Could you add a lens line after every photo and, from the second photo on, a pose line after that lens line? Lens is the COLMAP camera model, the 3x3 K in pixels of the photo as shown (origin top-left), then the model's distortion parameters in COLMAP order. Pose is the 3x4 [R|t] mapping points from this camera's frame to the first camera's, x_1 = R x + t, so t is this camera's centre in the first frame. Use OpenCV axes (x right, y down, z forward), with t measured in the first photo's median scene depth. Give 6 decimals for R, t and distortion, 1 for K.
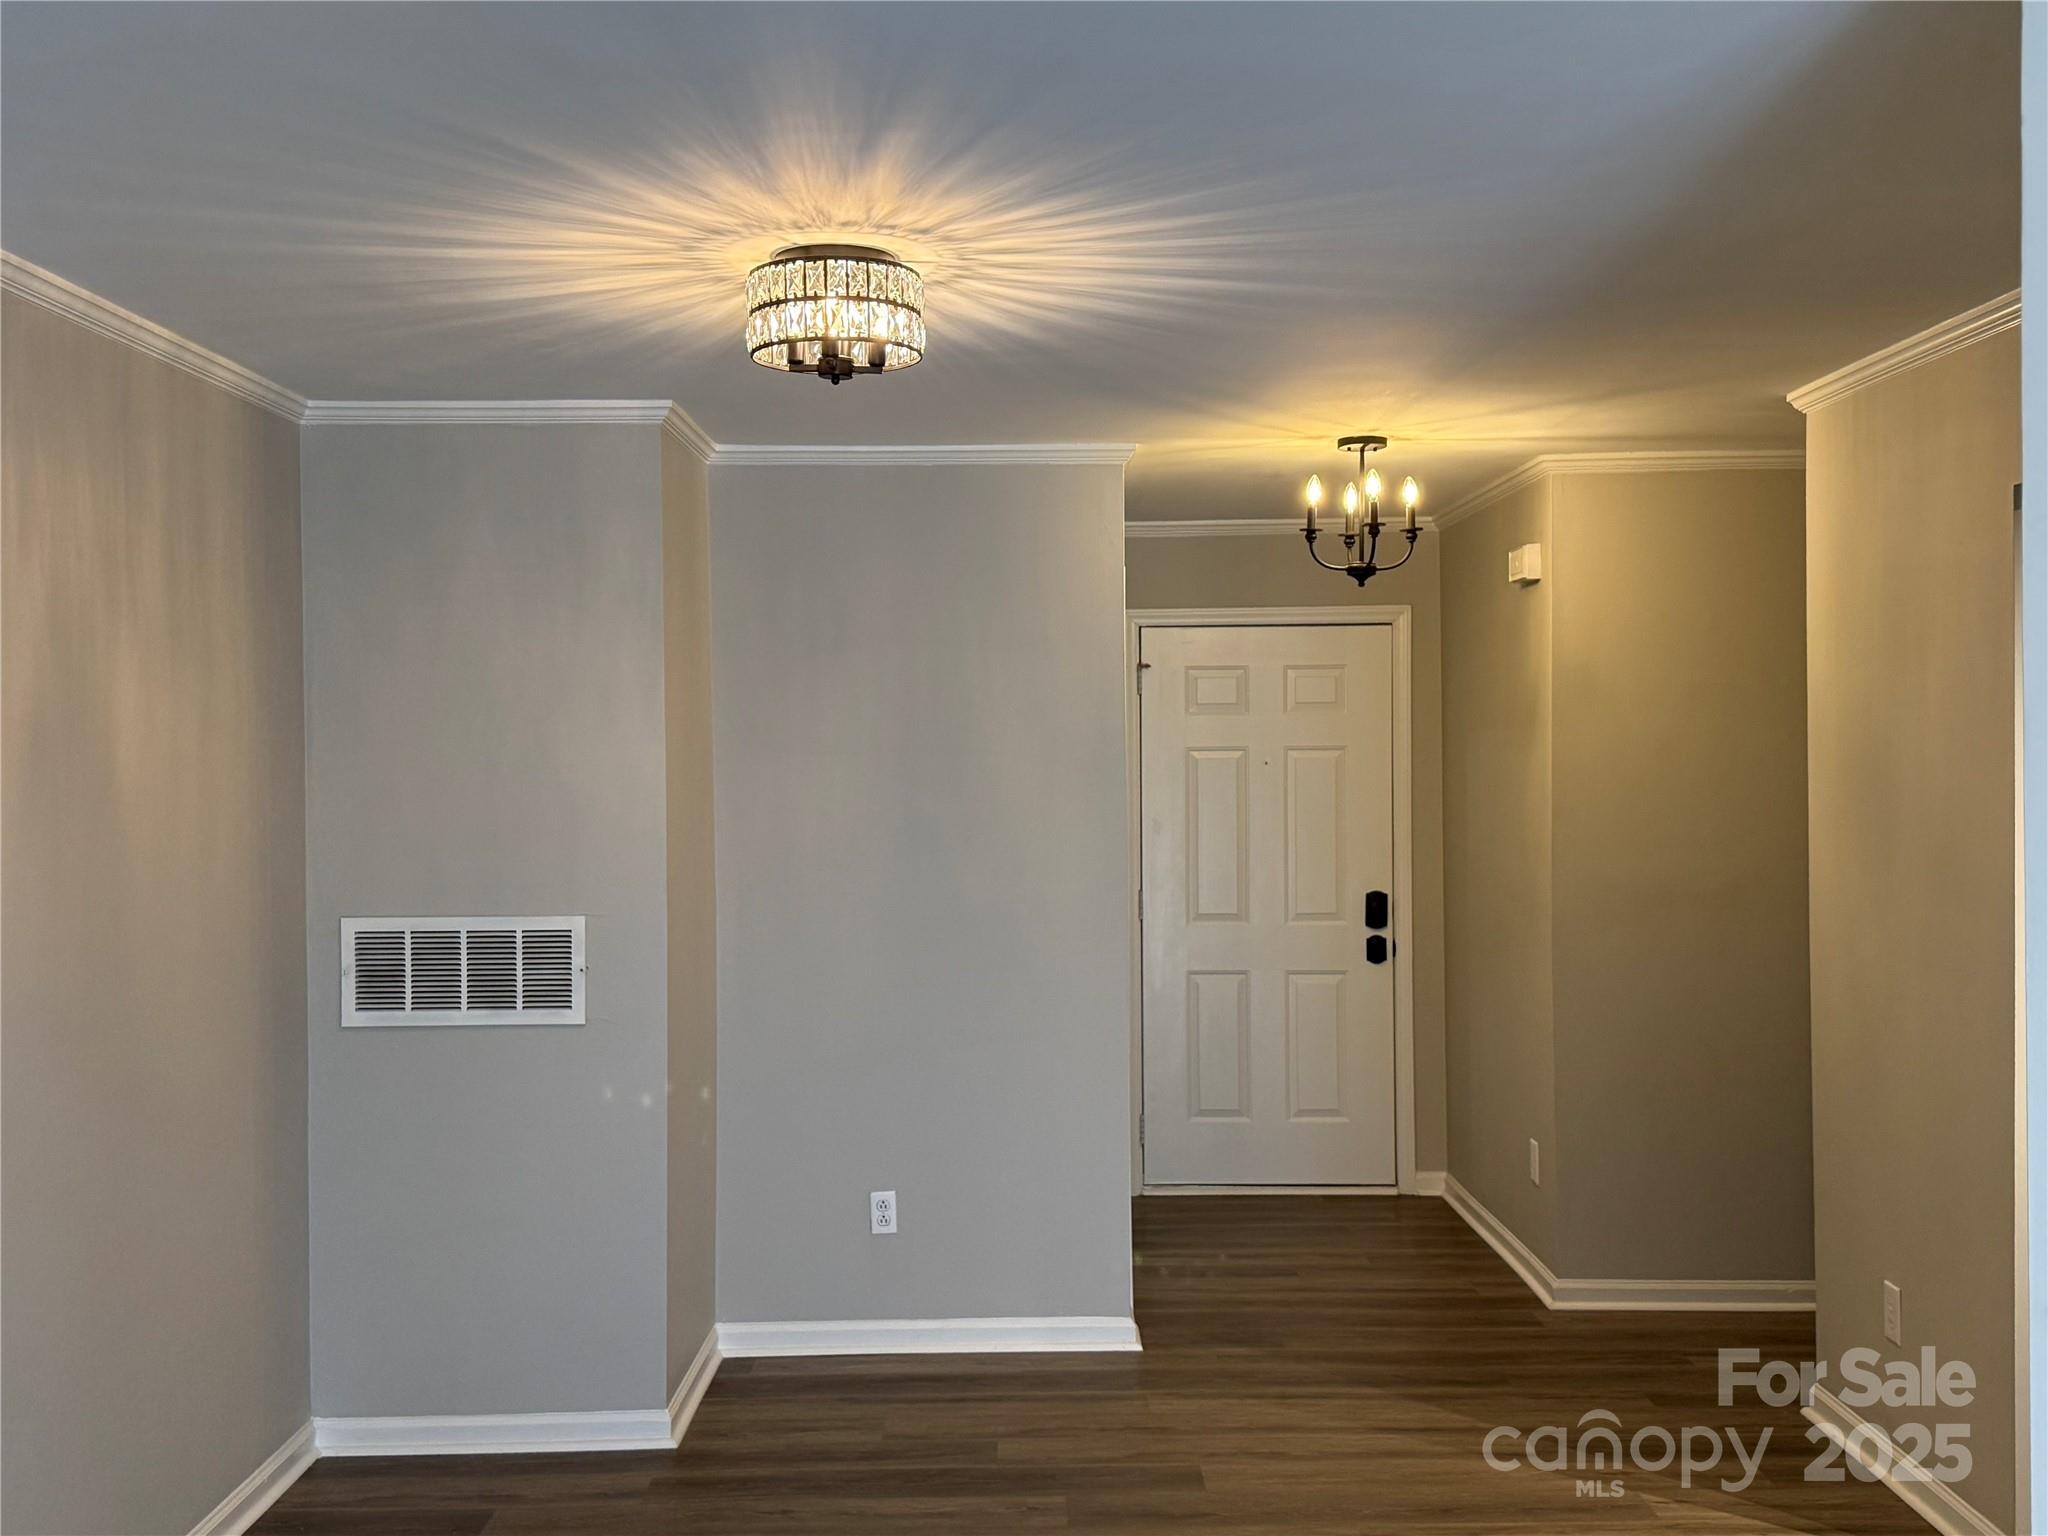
lens RADIAL K [[2096.8, 0, 972.1], [0, 2096.8, 764.8], [0, 0, 1]] dist [0.092433, 0.000000]
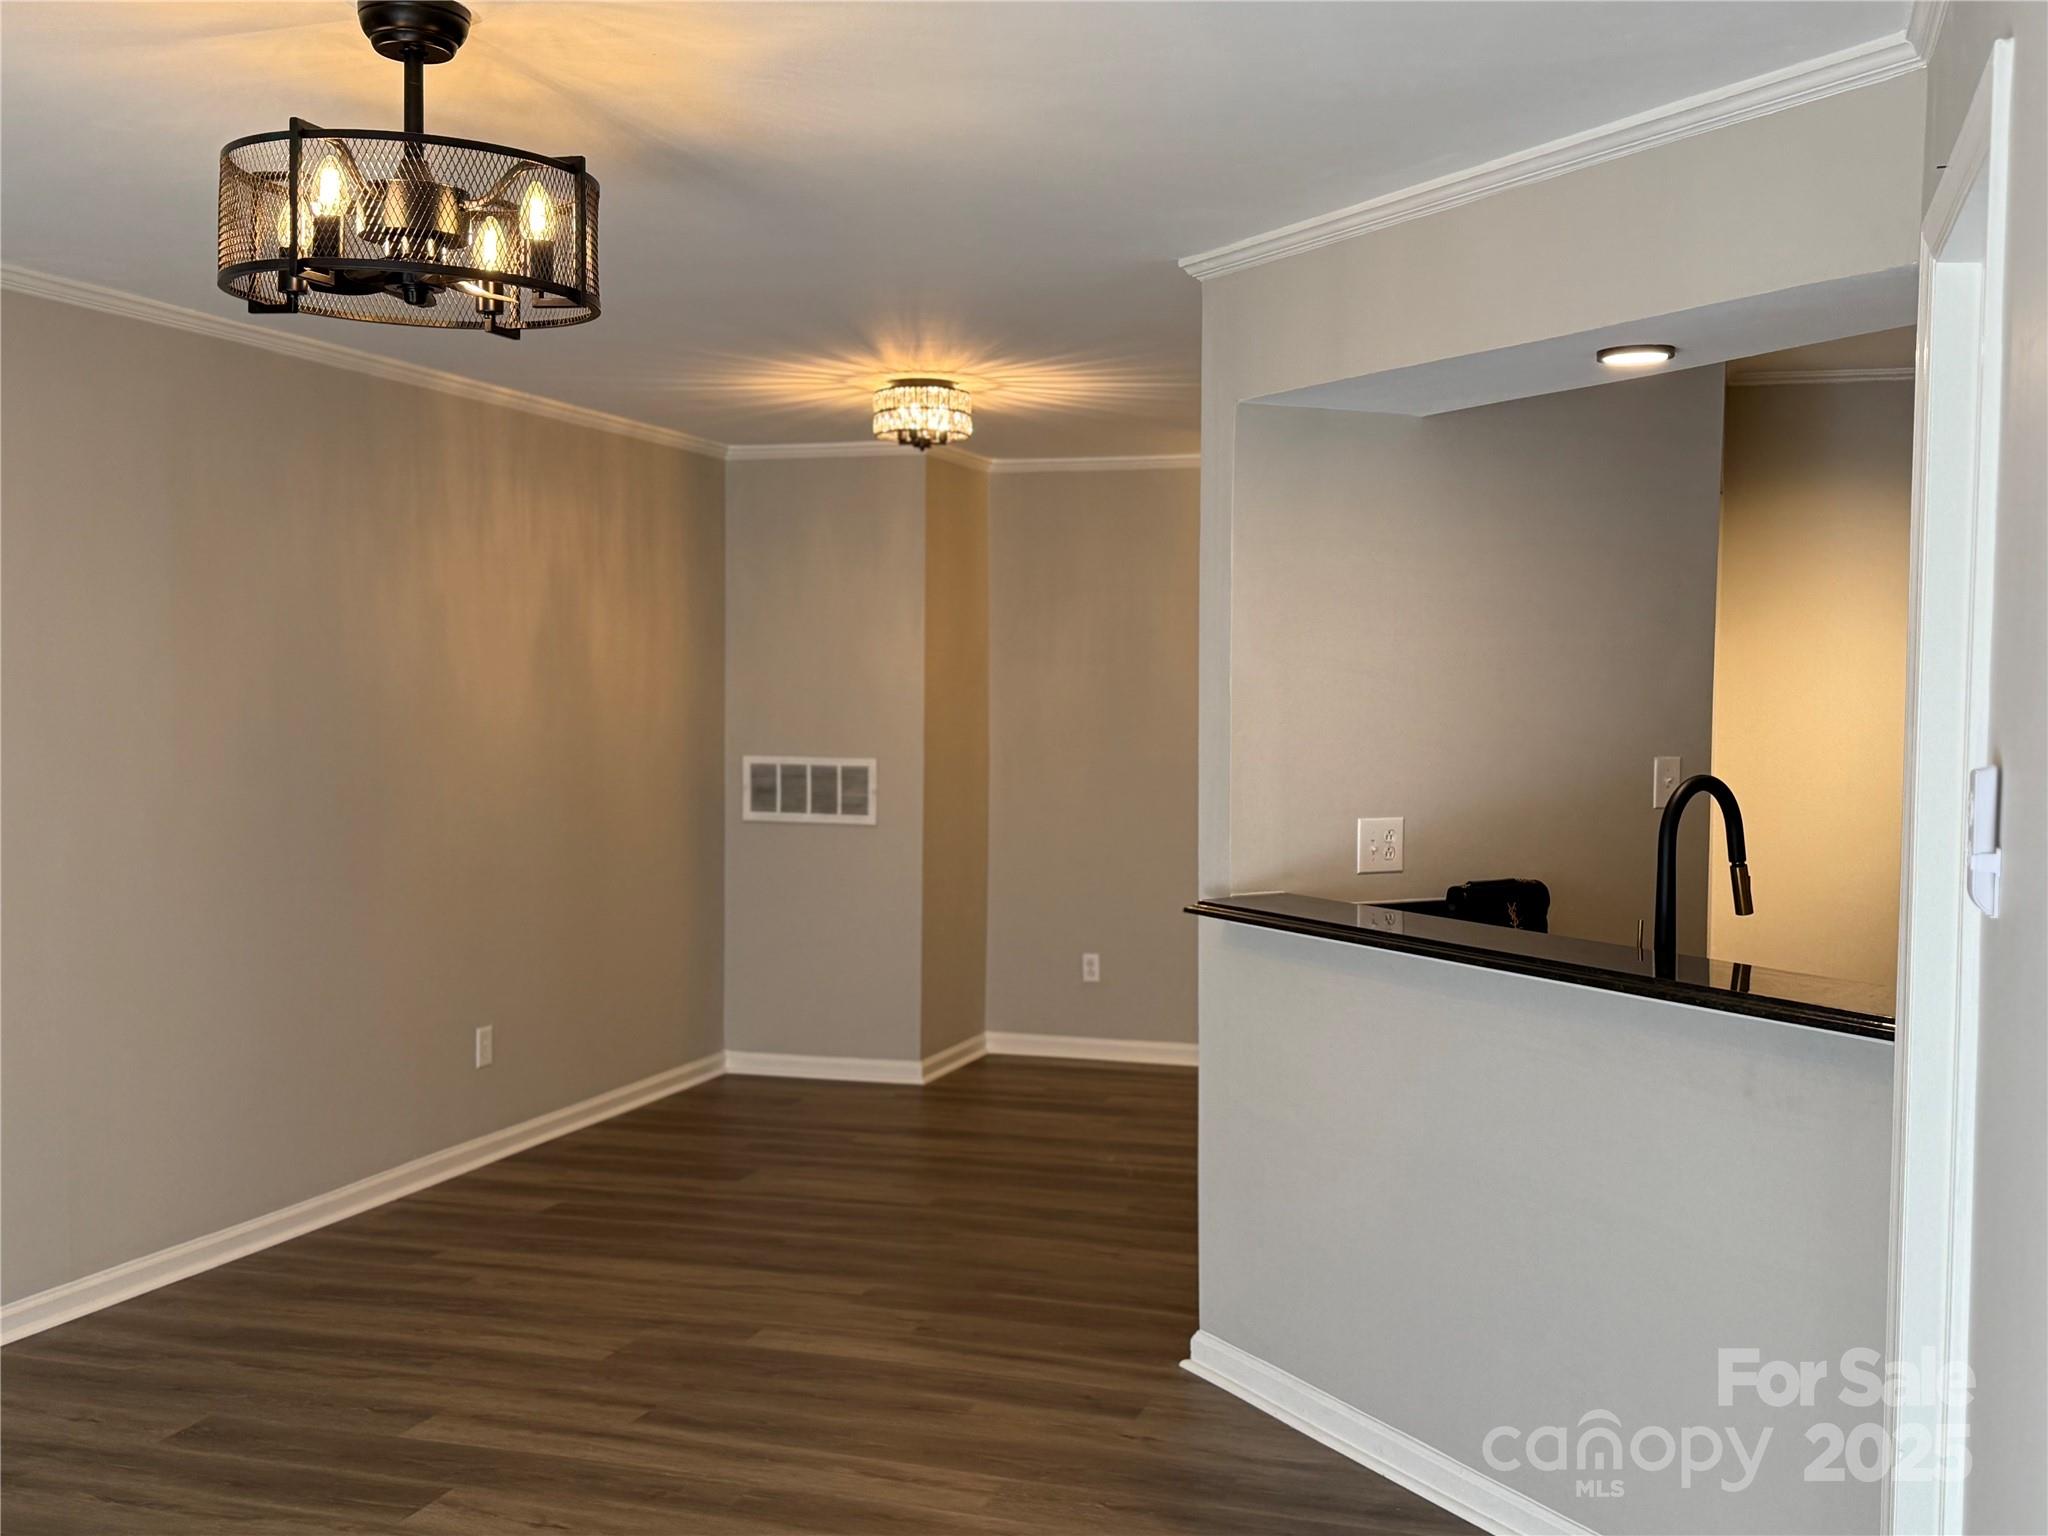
lens RADIAL K [[2096.8, 0, 1027.8], [0, 2096.8, 767.5], [0, 0, 1]] dist [0.092433, 0.000000]
pose [[0.949457, 0.031946, -0.312268, 0.435206], [-0.022017, 0.999135, 0.035272, 0.018459], [0.313125, -0.026615, 0.949339, -0.507376]]
